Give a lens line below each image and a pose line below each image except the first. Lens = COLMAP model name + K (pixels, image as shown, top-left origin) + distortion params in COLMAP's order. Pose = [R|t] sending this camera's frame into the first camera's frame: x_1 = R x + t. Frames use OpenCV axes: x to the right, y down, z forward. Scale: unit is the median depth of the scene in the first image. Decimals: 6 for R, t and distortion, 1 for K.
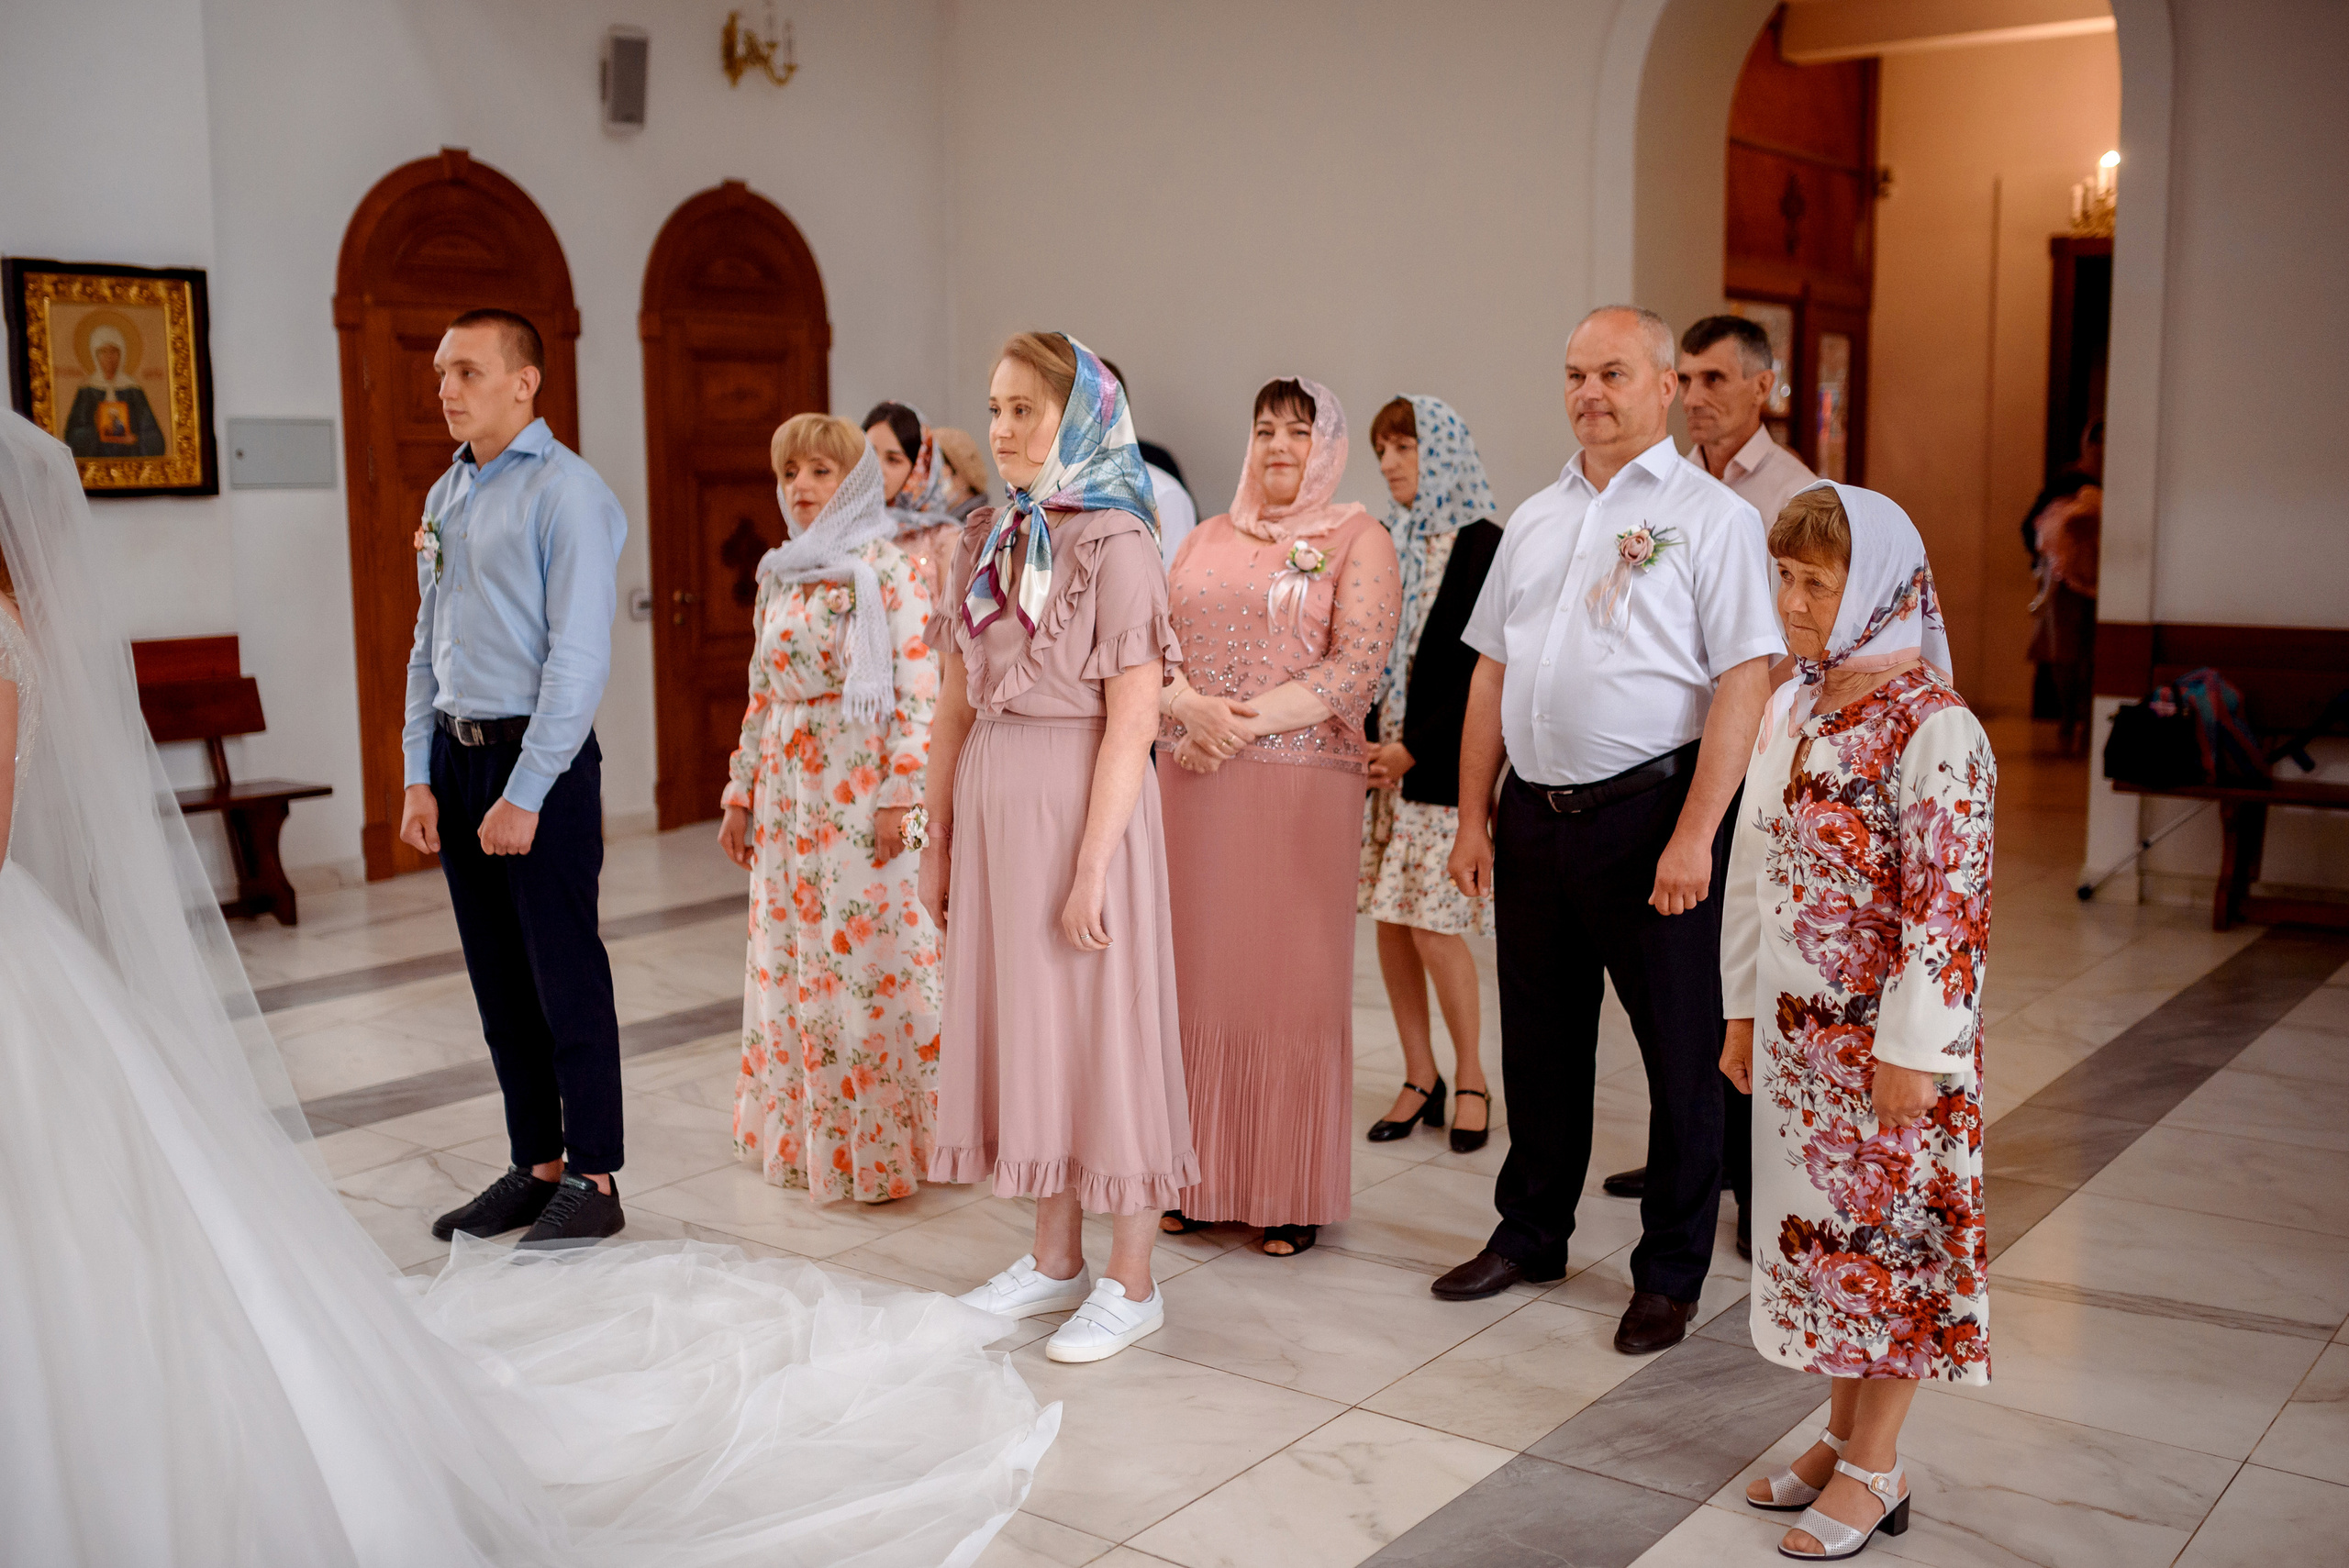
lens RADIAL K [[2372.9, 0, 1077.5], [0, 2372.9, 788.4], [0, 0, 1]] dist [-0.004702, 0.014348]
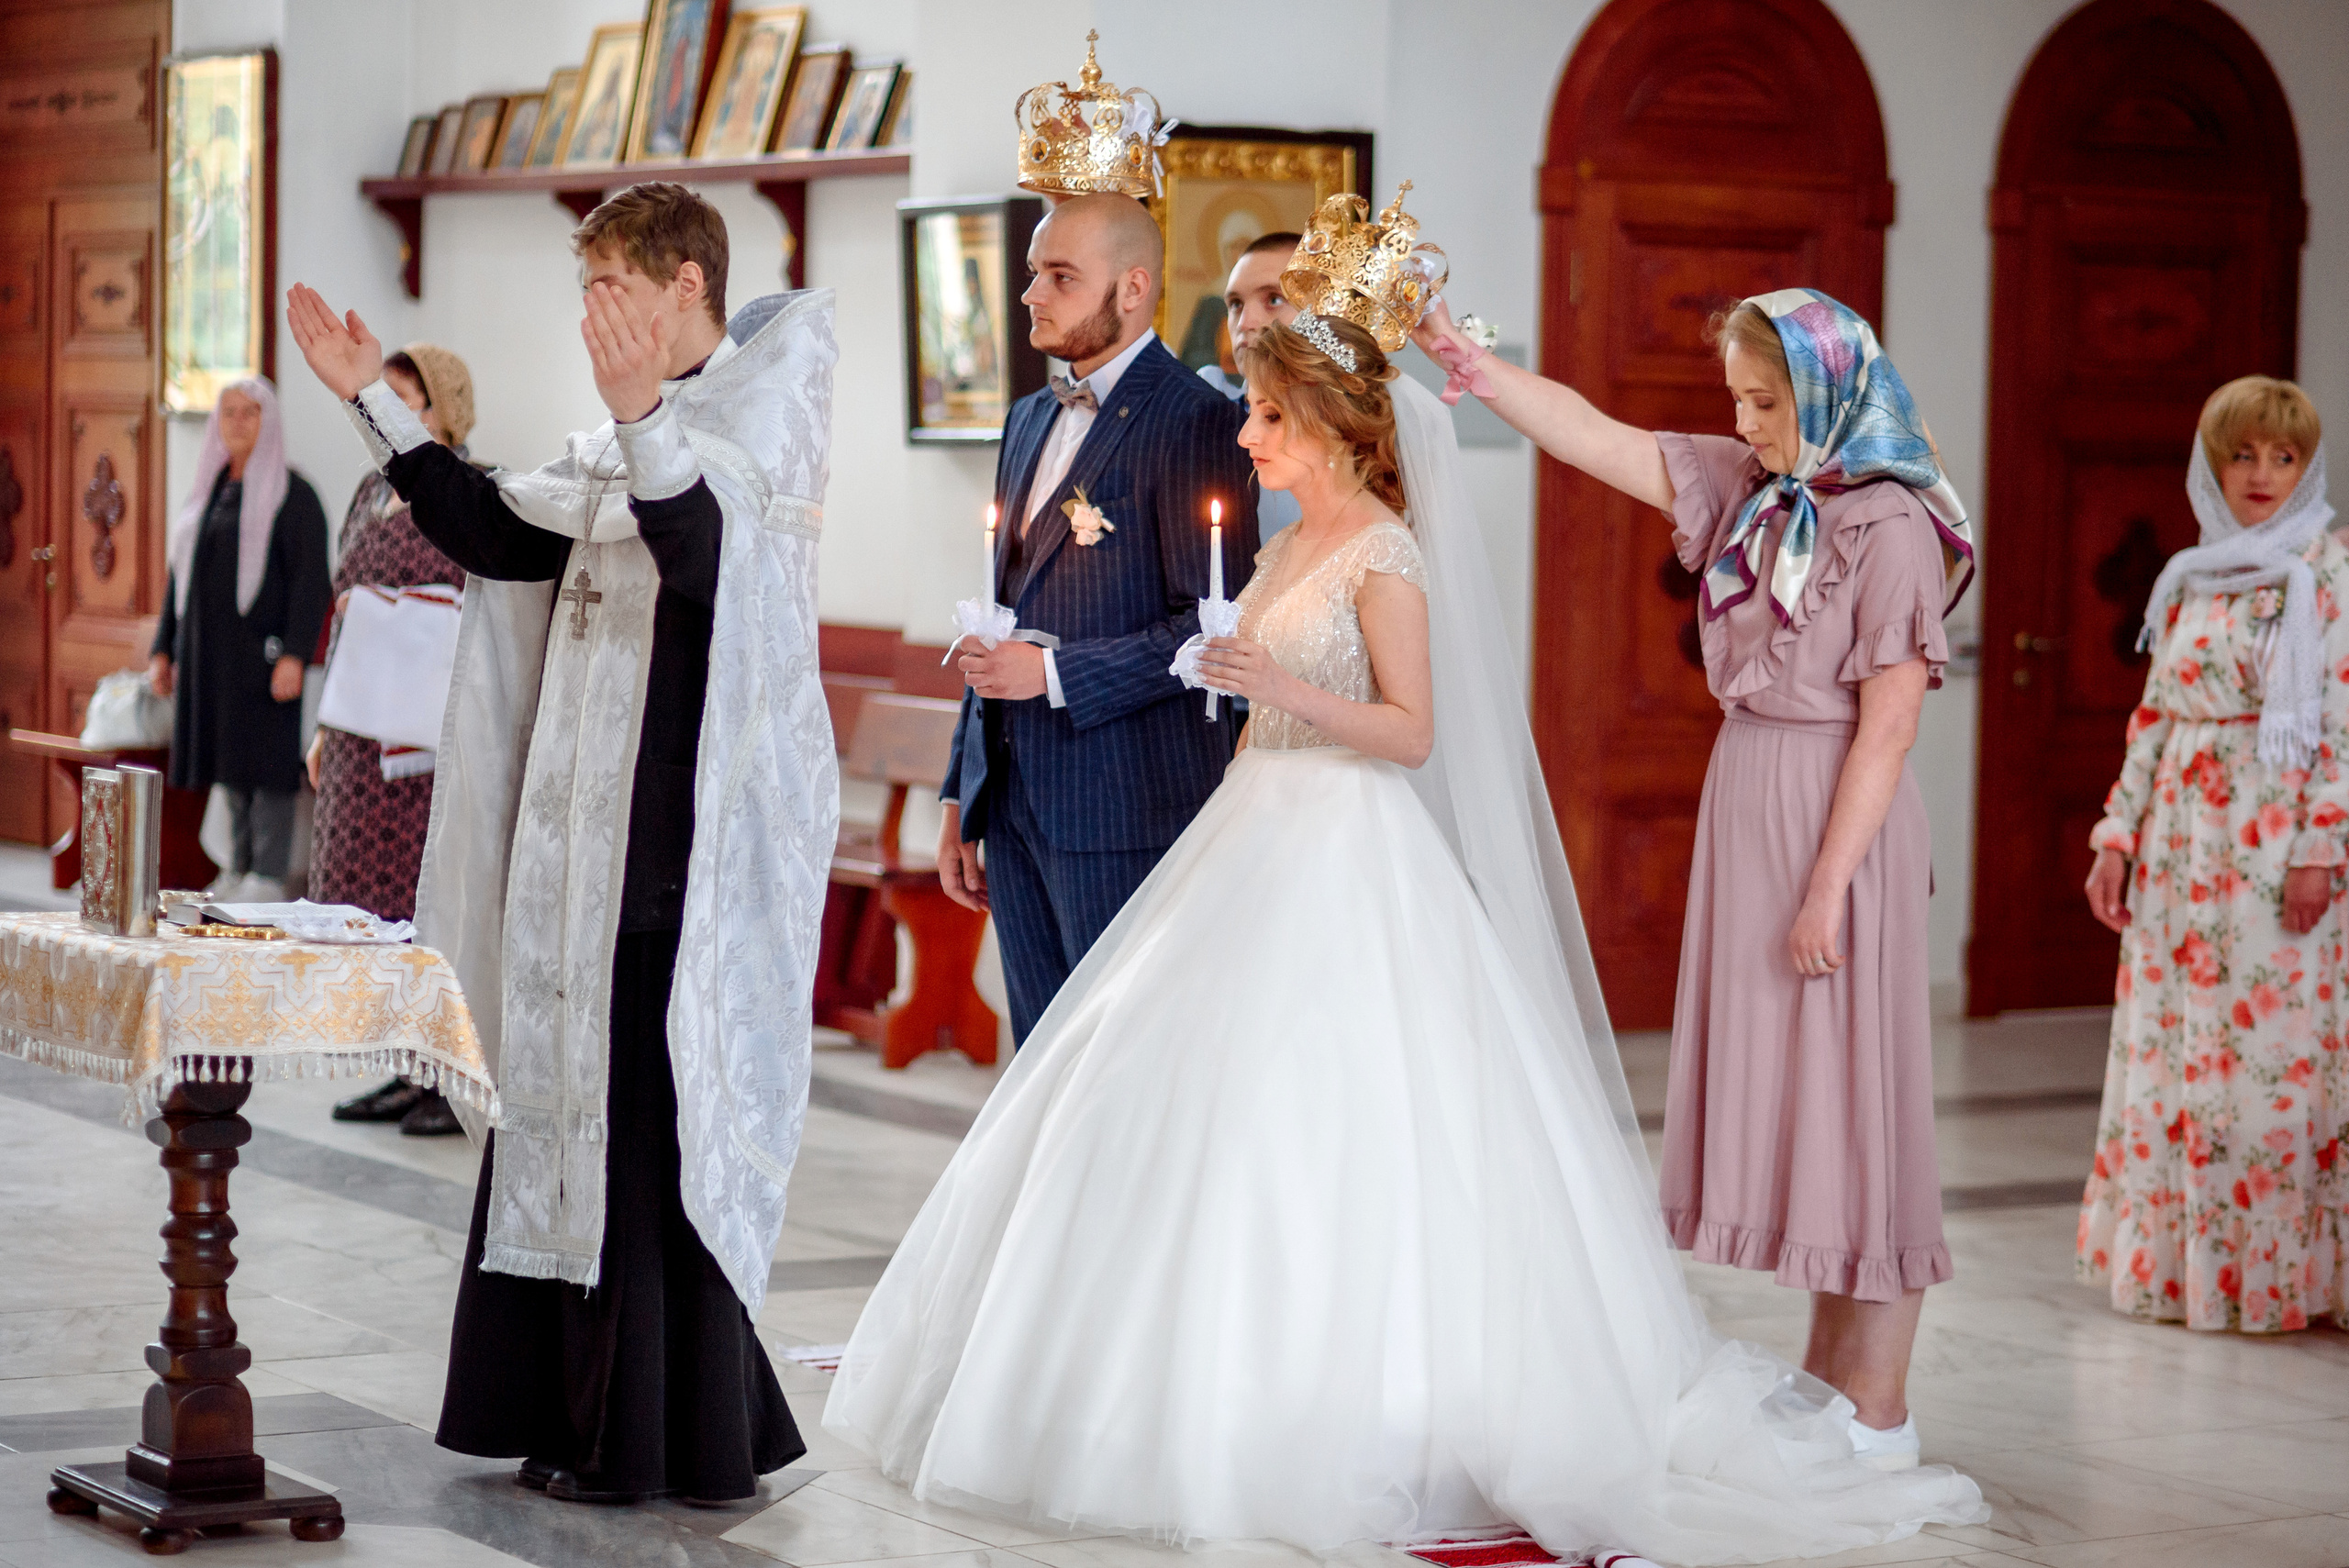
lens RADIAL K [[5674.1, 0, 1225.8], [0, 5674.1, 566.9], [0, 0, 1]] dist [0.439247, -5.452538]
pose [[0.956337, 0.037271, -0.289881, 0.111407], [-0.068985, 0.992597, -0.099964, 0.111221], [0.284010, 0.115597, 0.951828, -0.841172]]
